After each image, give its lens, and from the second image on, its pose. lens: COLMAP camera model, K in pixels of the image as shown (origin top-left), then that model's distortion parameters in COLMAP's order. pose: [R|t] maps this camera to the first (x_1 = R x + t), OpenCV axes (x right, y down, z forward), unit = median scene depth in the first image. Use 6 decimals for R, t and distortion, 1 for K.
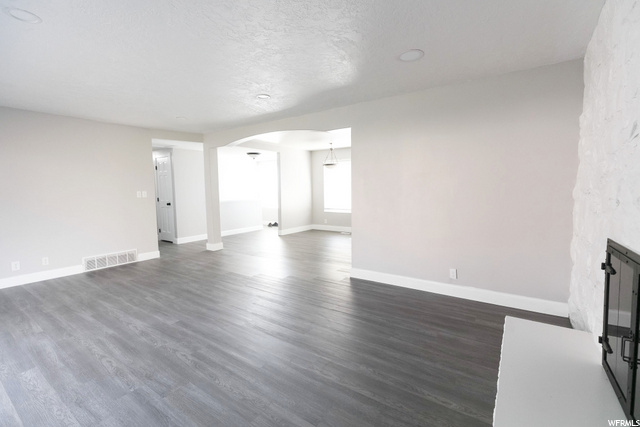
lens RADIAL K [[287.5, 0, 317.4], [0, 287.5, 209.5], [0, 0, 1]] dist [0.005901, -0.001484]
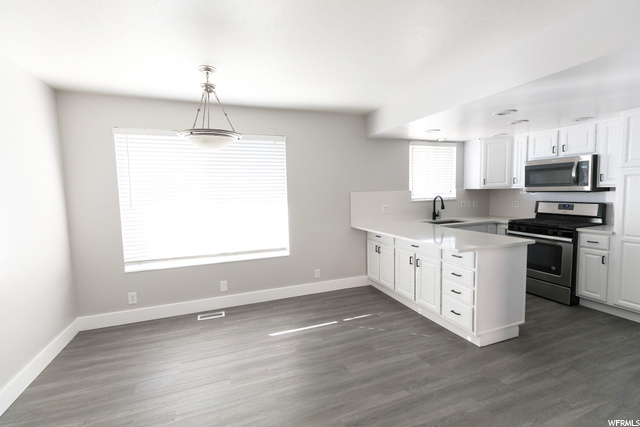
lens RADIAL K [[287.5, 0, 318.5], [0, 287.5, 212.0], [0, 0, 1]] dist [0.005901, -0.001484]
pose [[0.556022, -0.062197, 0.828837, -0.392420], [0.075262, 0.996867, 0.024317, -0.166762], [-0.827753, 0.048860, 0.558962, 1.758616]]
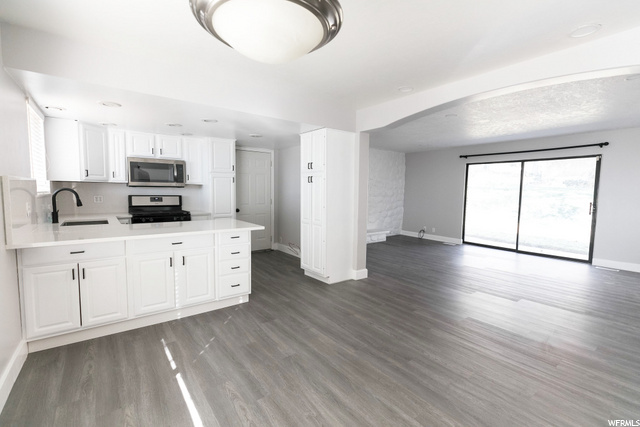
lens RADIAL K [[287.5, 0, 318.2], [0, 287.5, 212.0], [0, 0, 1]] dist [0.005901, -0.001484]
pose [[-0.952747, -0.022142, 0.302956, -0.037764], [0.021476, 0.989934, 0.139892, -0.207975], [-0.303004, 0.139788, -0.942681, 2.778435]]
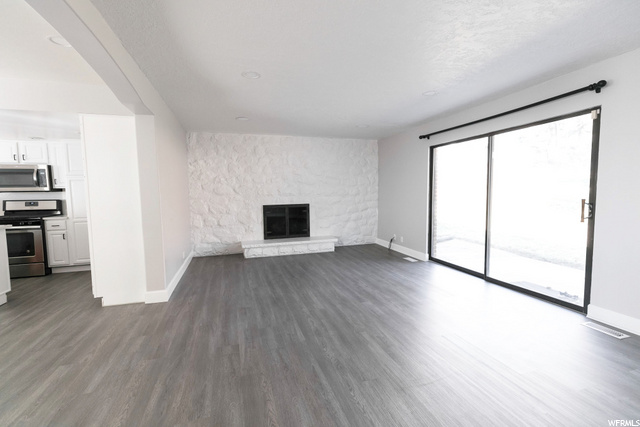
lens RADIAL K [[287.5, 0, 318.3], [0, 287.5, 212.1], [0, 0, 1]] dist [0.005901, -0.001484]
pose [[-0.791073, -0.018496, 0.611443, -0.988026], [0.069781, 0.990290, 0.120237, -0.113692], [-0.607729, 0.137783, -0.782100, 1.860637]]
